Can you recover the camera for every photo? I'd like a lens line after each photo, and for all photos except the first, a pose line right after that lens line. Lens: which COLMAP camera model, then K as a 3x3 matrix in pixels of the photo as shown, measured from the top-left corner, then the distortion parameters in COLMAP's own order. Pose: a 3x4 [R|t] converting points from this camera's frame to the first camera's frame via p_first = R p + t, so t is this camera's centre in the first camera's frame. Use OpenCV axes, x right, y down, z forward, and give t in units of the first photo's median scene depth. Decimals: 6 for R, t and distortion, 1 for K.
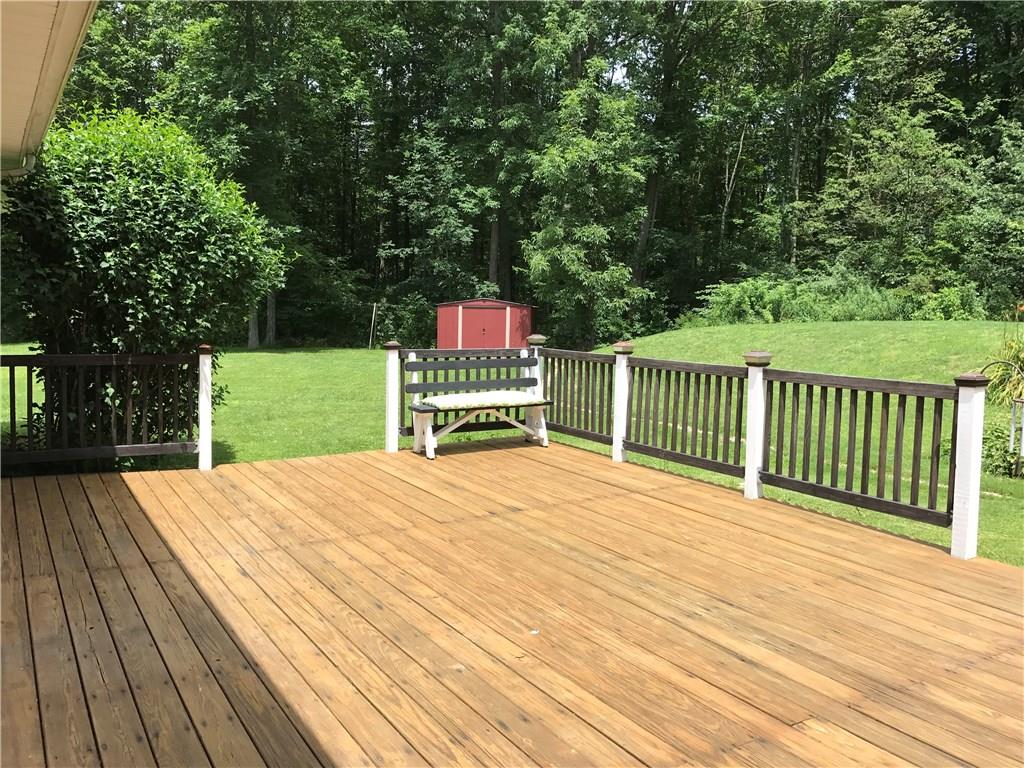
lens RADIAL K [[831.1, 0, 512.3], [0, 831.1, 382.6], [0, 0, 1]] dist [0.006453, 0.000000]
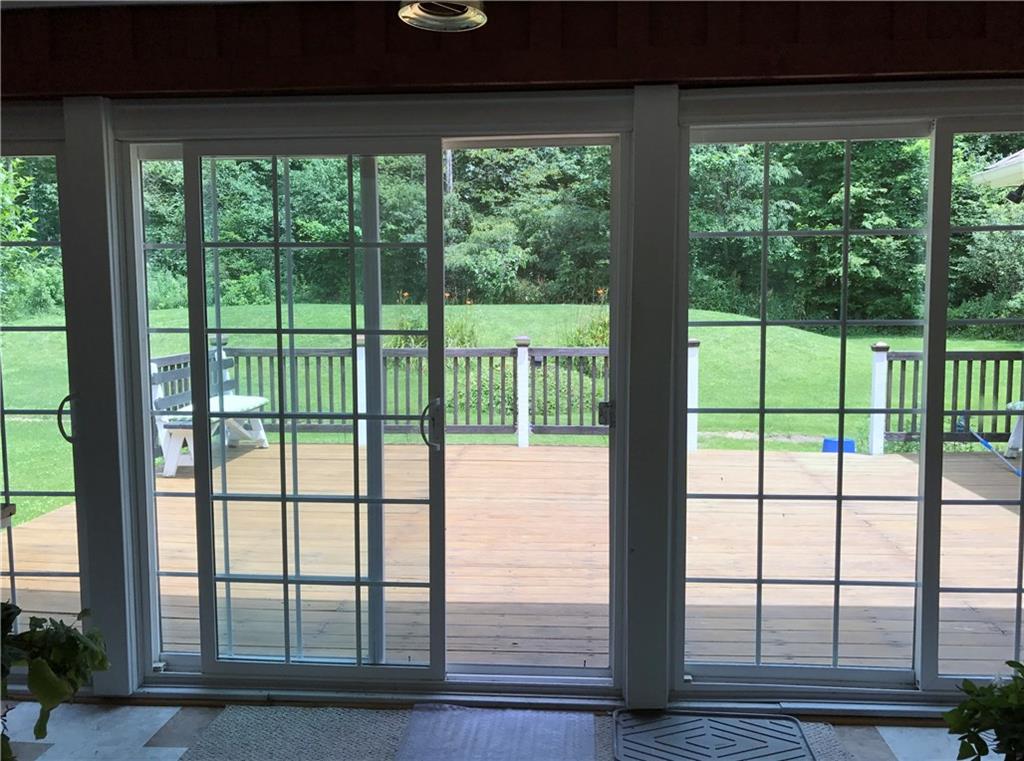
lens RADIAL K [[838.2, 0, 512.6], [0, 838.2, 378.3], [0, 0, 1]] dist [0.009075, 0.002635]
pose [[0.586605, -0.101837, 0.803445, -0.765430], [0.090481, 0.994093, 0.059940, -0.049681], [-0.804803, 0.037535, 0.592354, 0.232873]]
